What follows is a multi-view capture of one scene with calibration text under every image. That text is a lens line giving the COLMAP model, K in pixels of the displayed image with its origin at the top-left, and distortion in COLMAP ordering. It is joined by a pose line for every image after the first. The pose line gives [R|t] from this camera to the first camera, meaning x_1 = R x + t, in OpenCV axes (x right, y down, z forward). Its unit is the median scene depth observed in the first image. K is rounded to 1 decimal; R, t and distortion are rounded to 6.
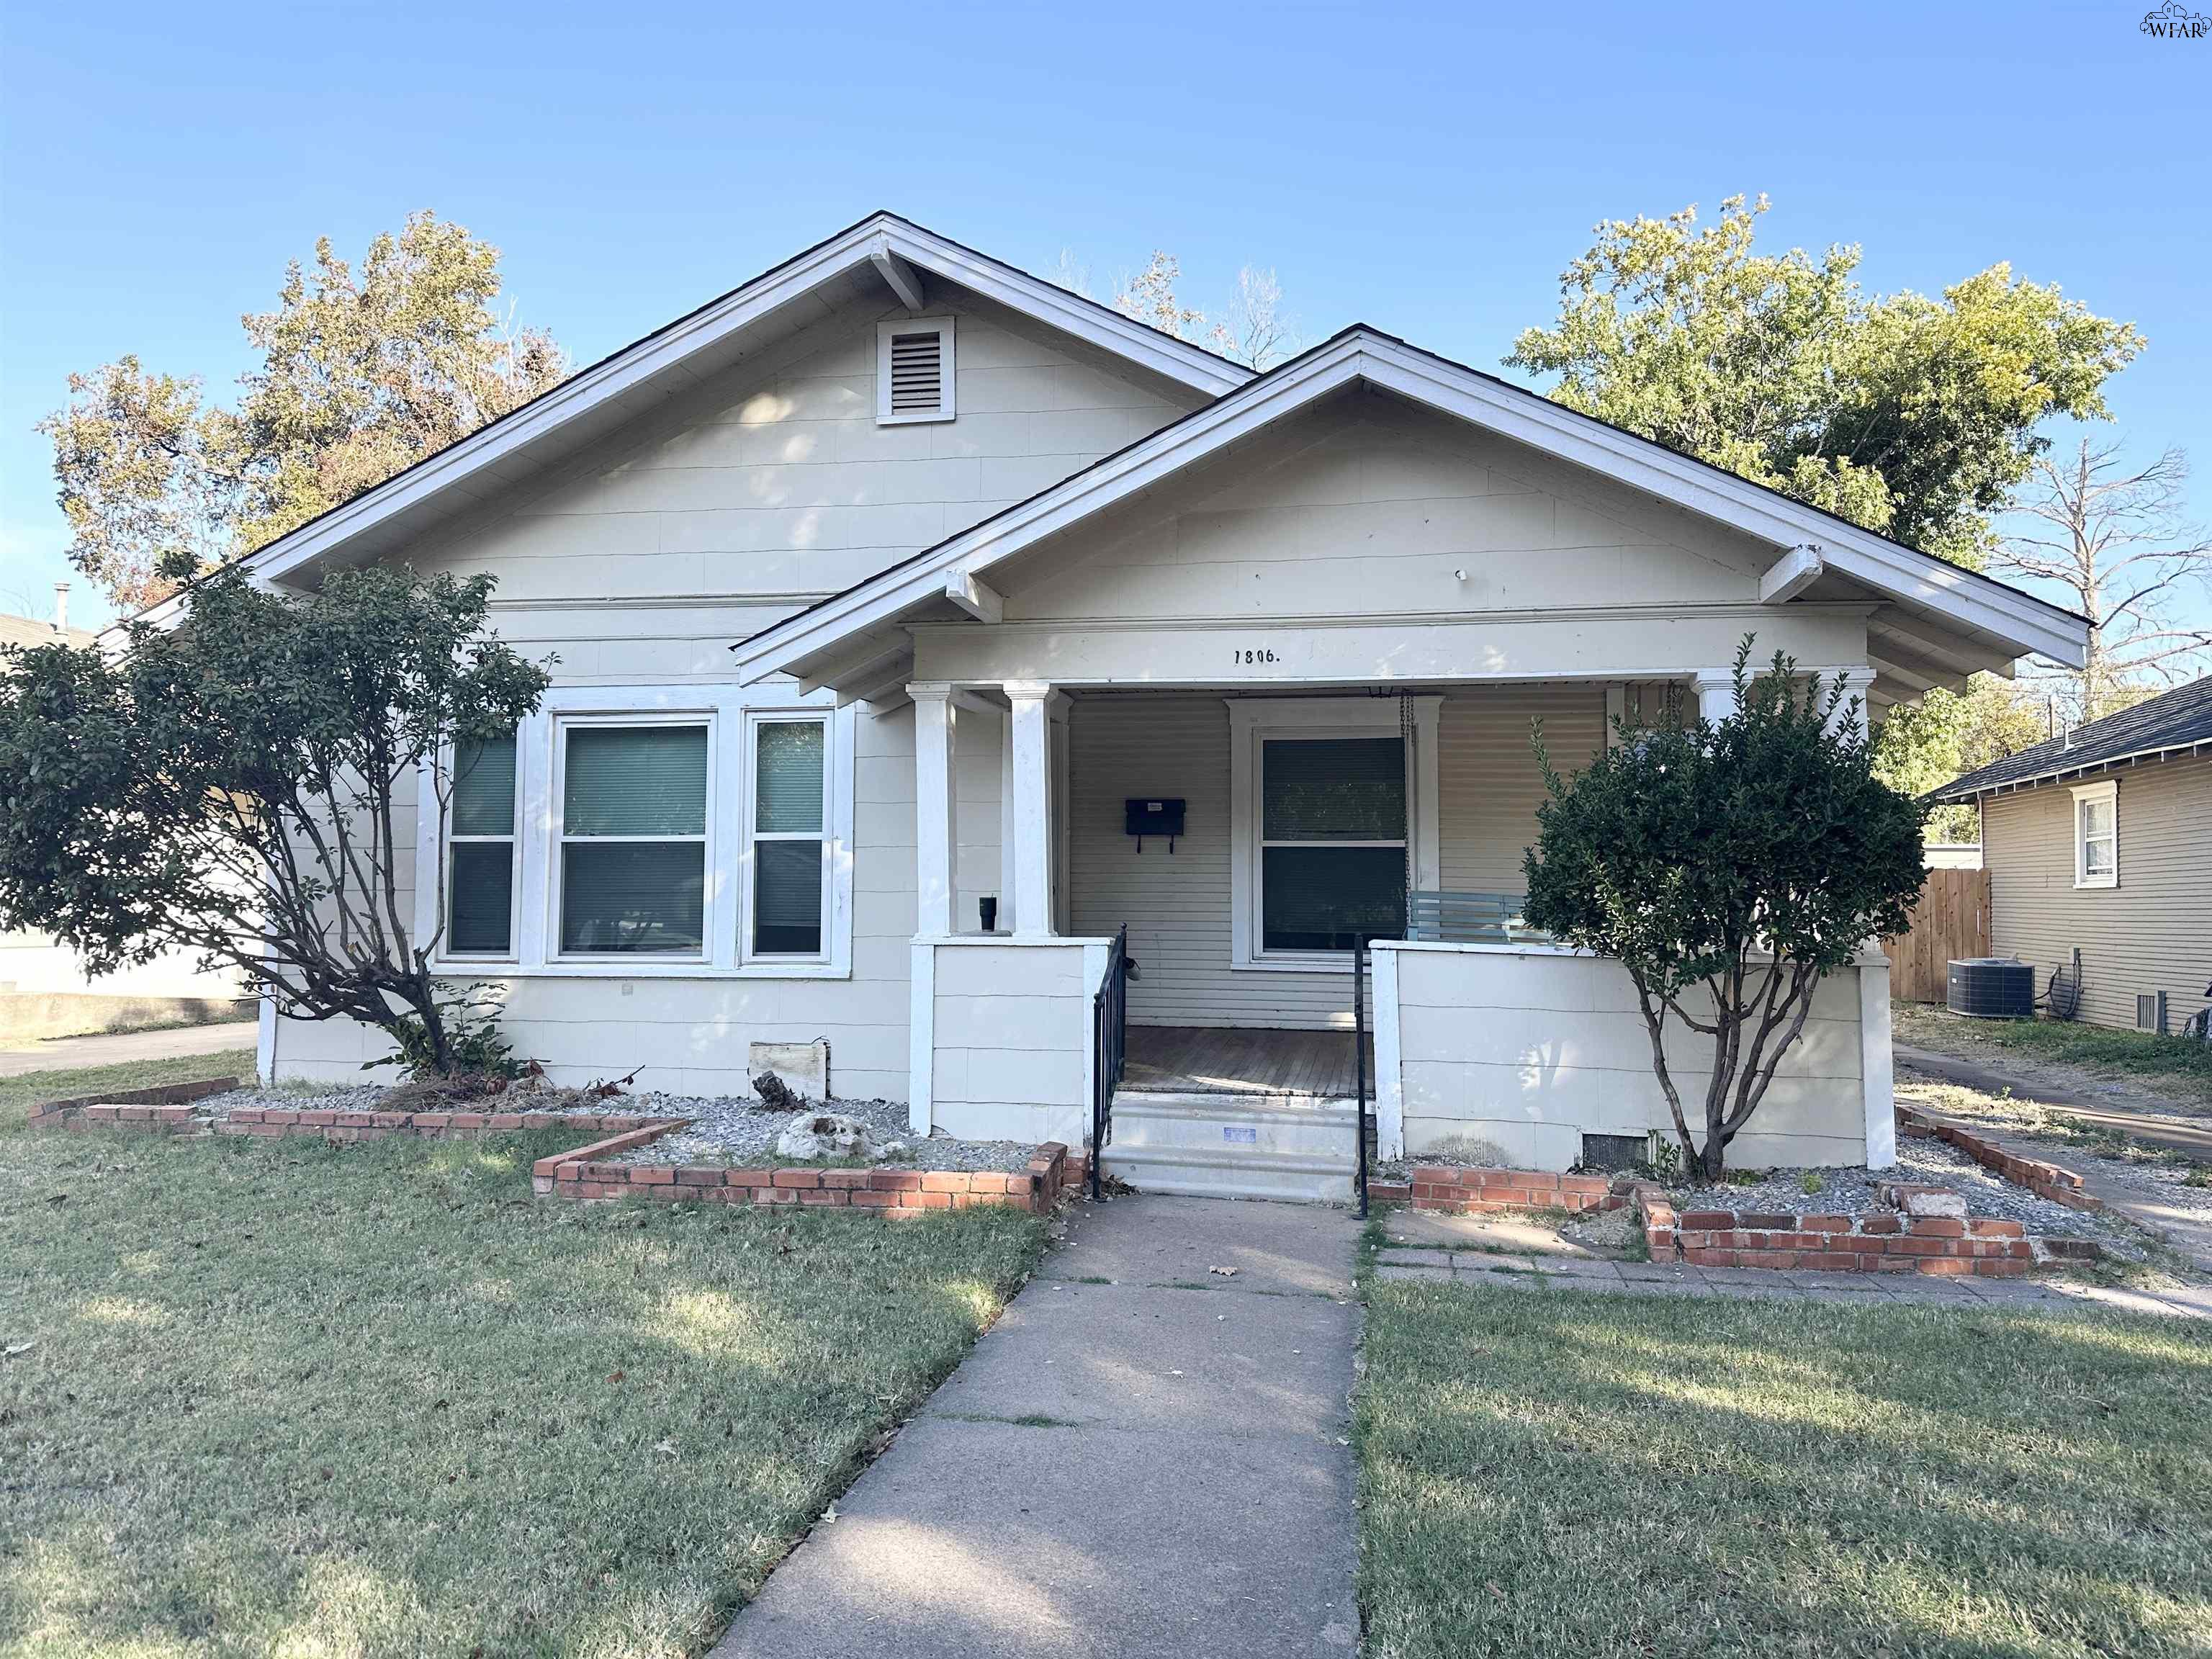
lens RADIAL K [[1549.3, 0, 1103.1], [0, 1549.3, 833.7], [0, 0, 1]] dist [0.047684, -0.058031]
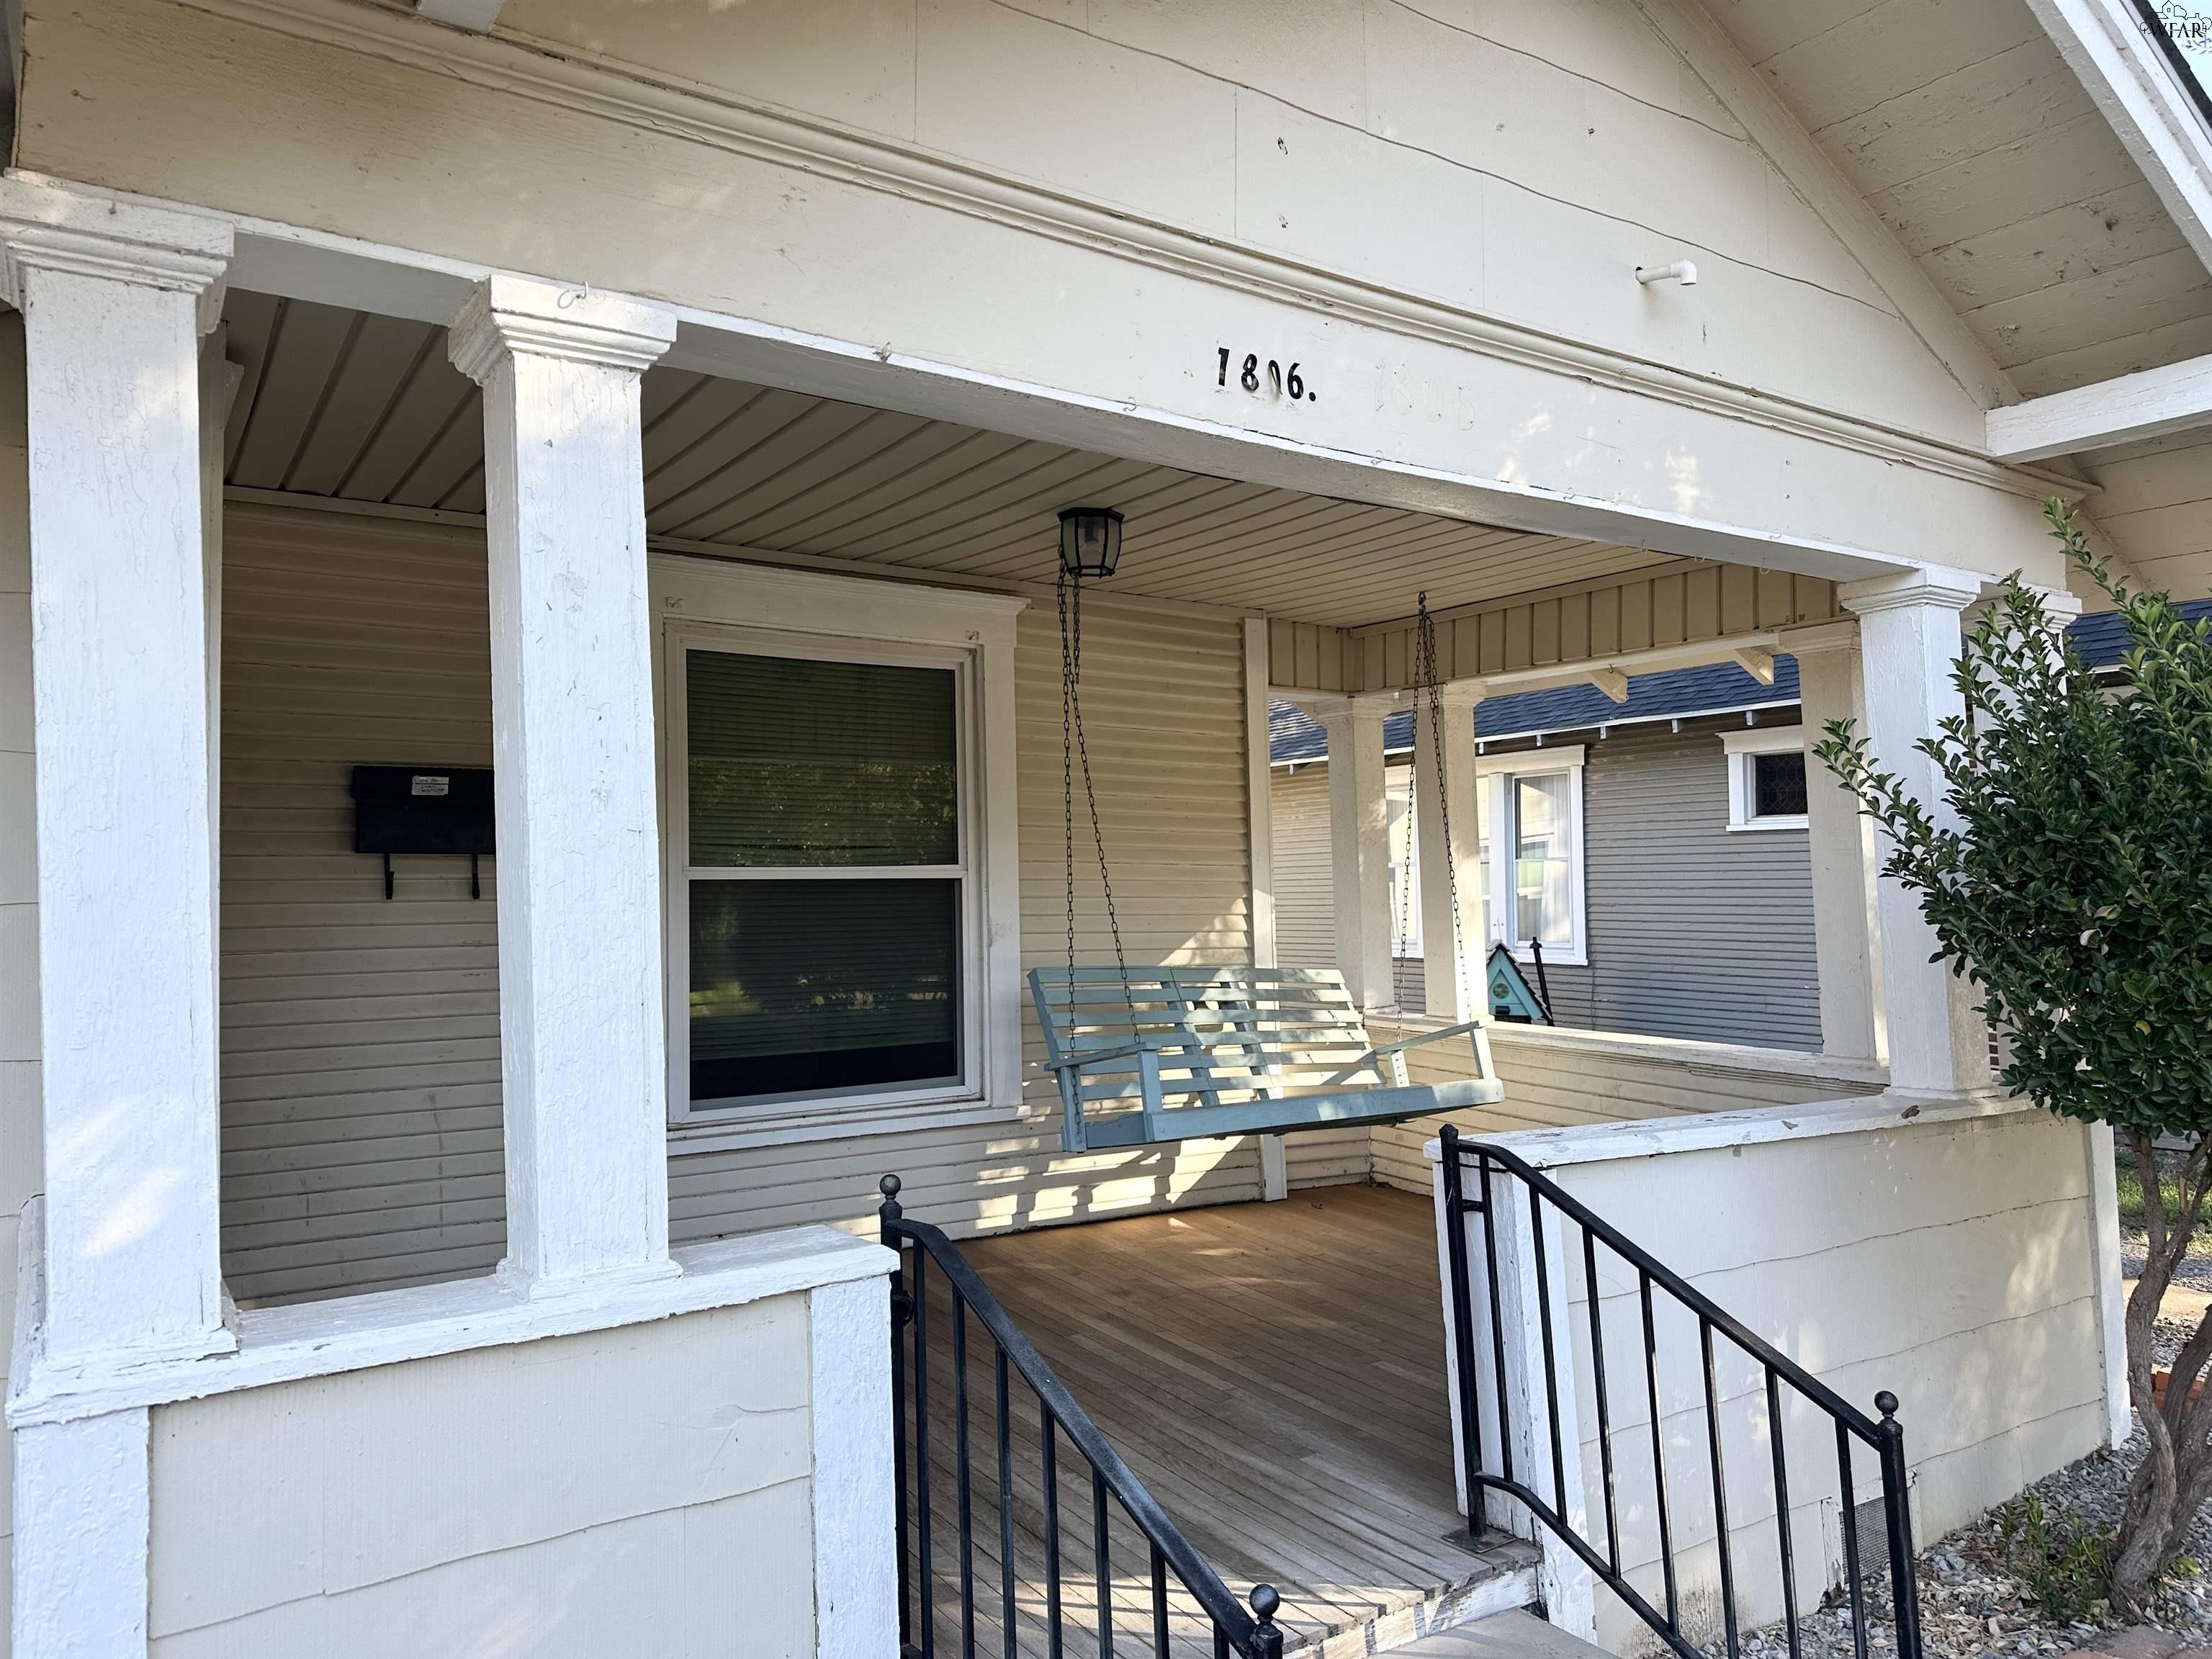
lens RADIAL K [[1549.3, 0, 1122.0], [0, 1549.3, 823.7], [0, 0, 1]] dist [0.047684, -0.058031]
pose [[0.710659, 0.013622, 0.703405, -0.164985], [-0.014258, 0.999886, -0.004958, -0.010221], [-0.703392, -0.006506, 0.710772, 0.743563]]
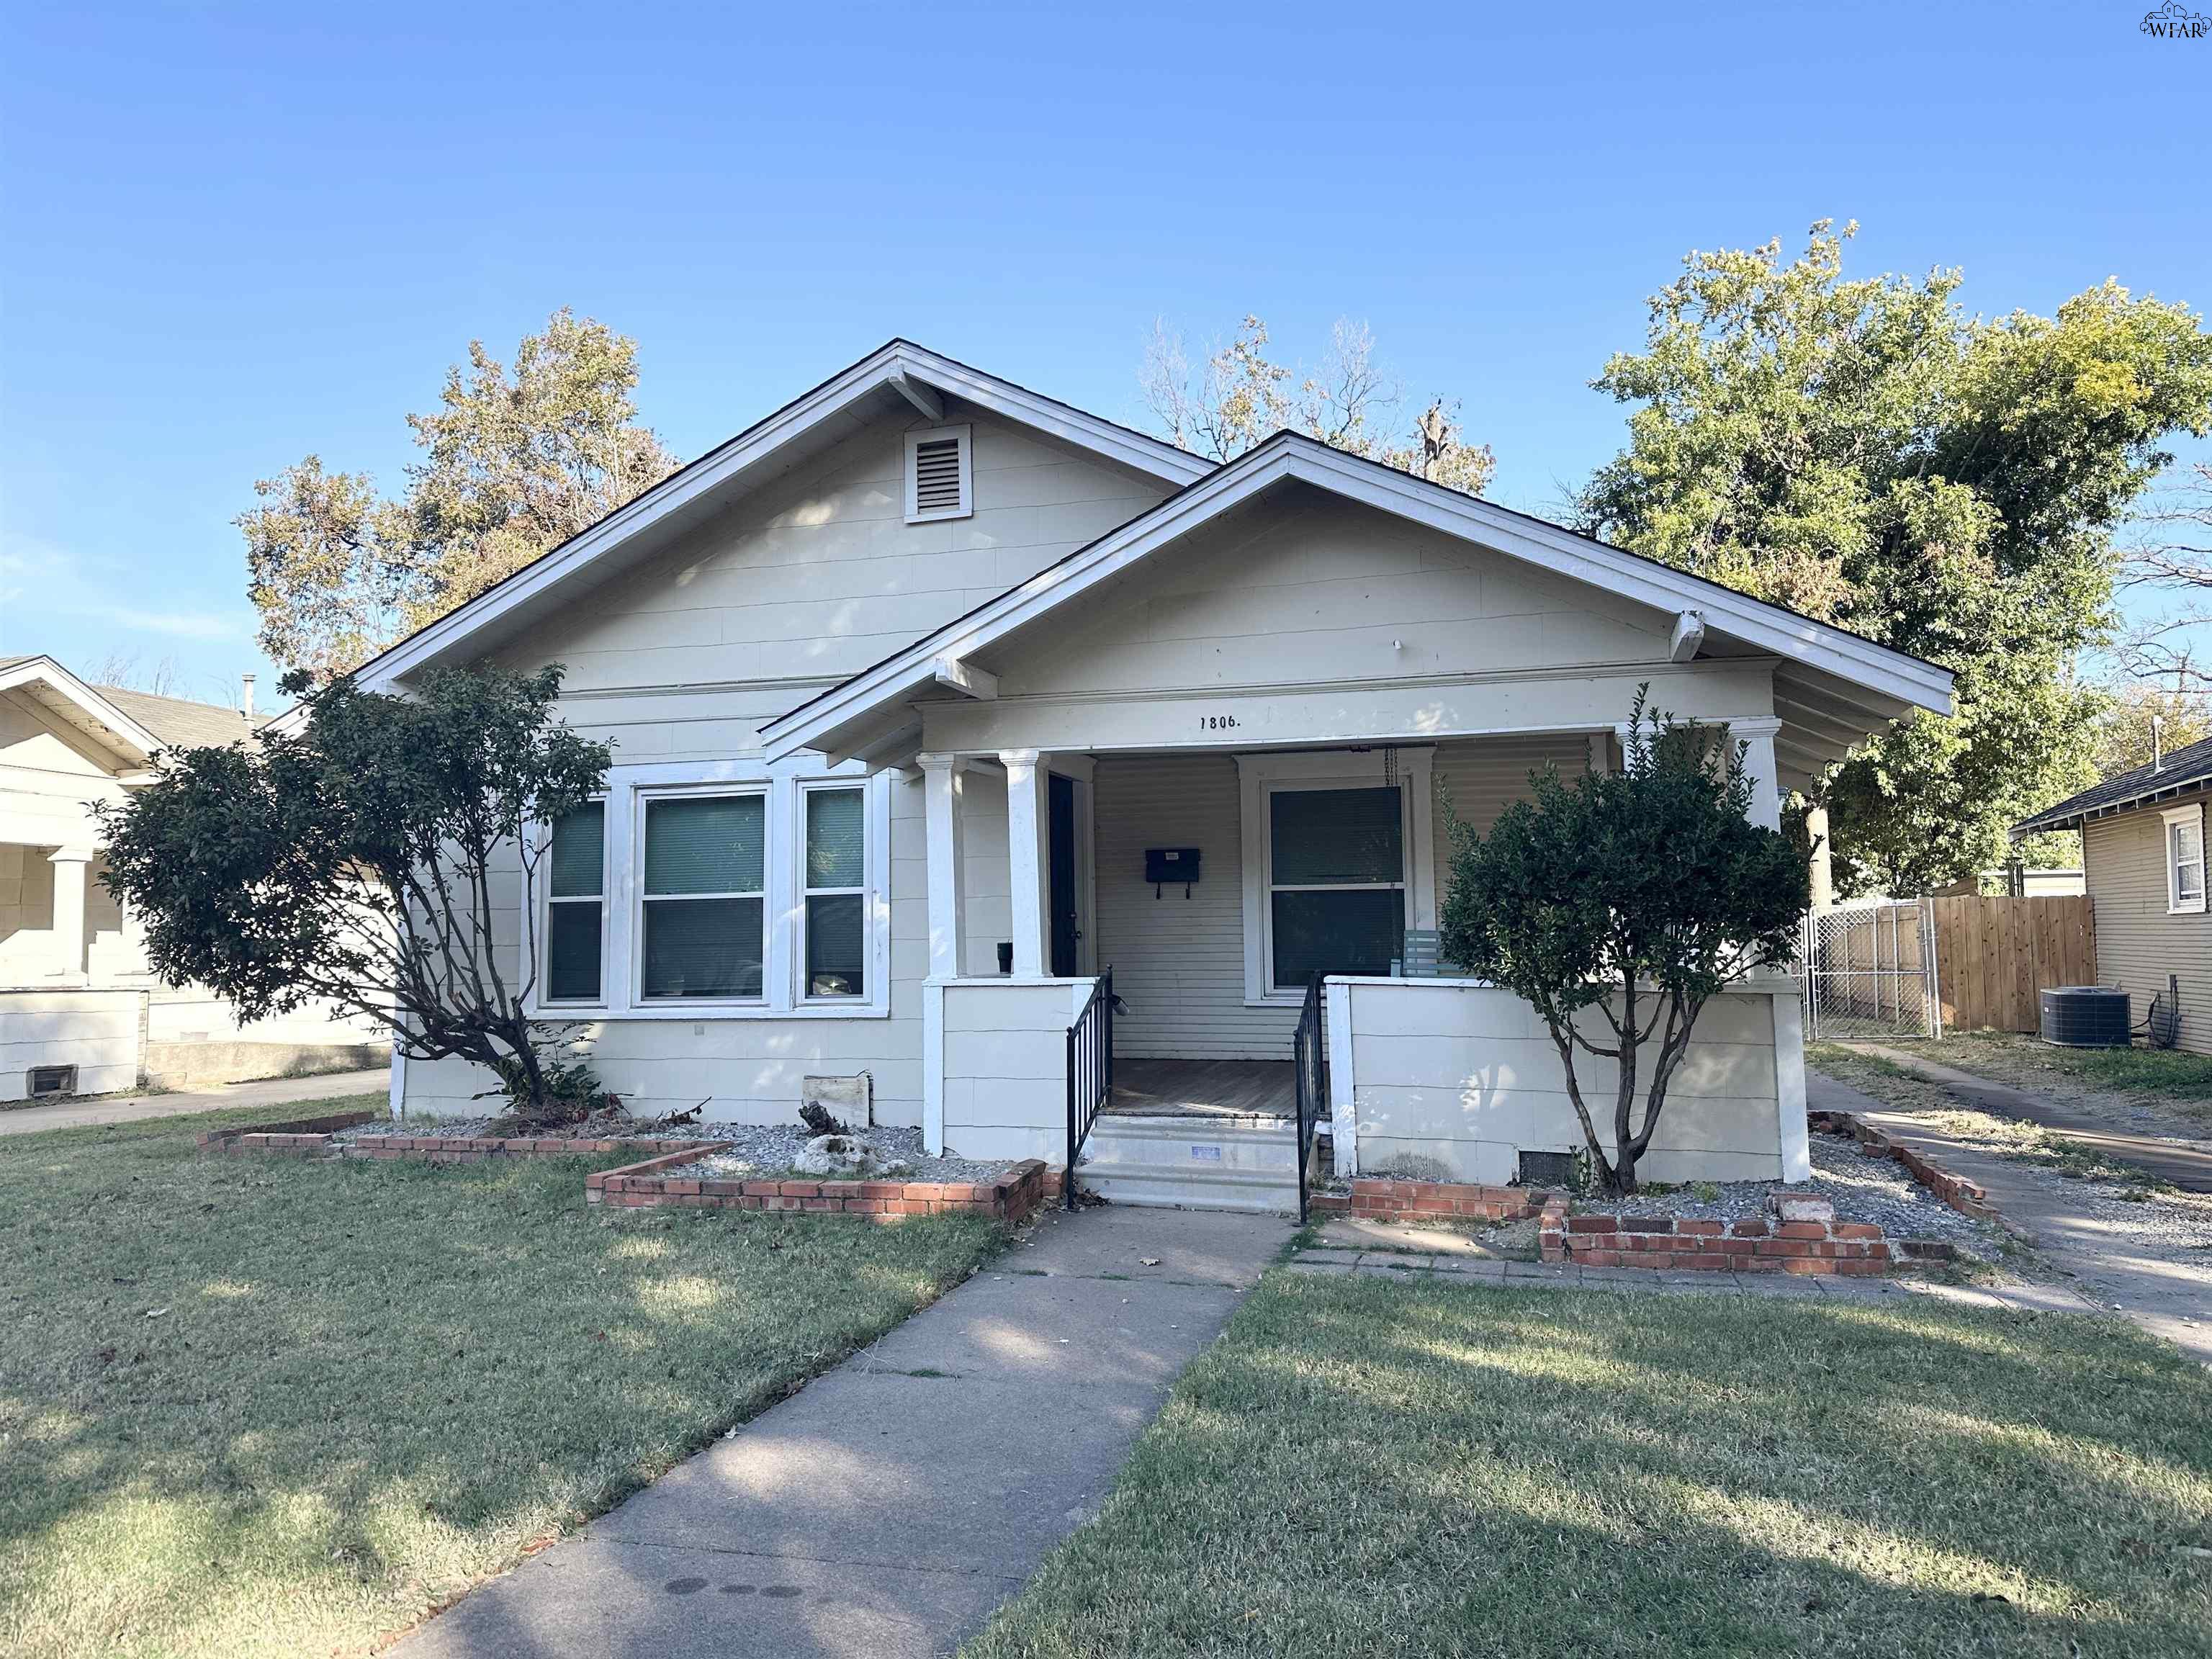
lens RADIAL K [[1549.3, 0, 1088.8], [0, 1549.3, 837.1], [0, 0, 1]] dist [0.047684, -0.058031]
pose [[0.994286, -0.024307, -0.103941, 0.114606], [0.021750, 0.999434, -0.025670, -0.005593], [0.104506, 0.023263, 0.994252, -0.111170]]
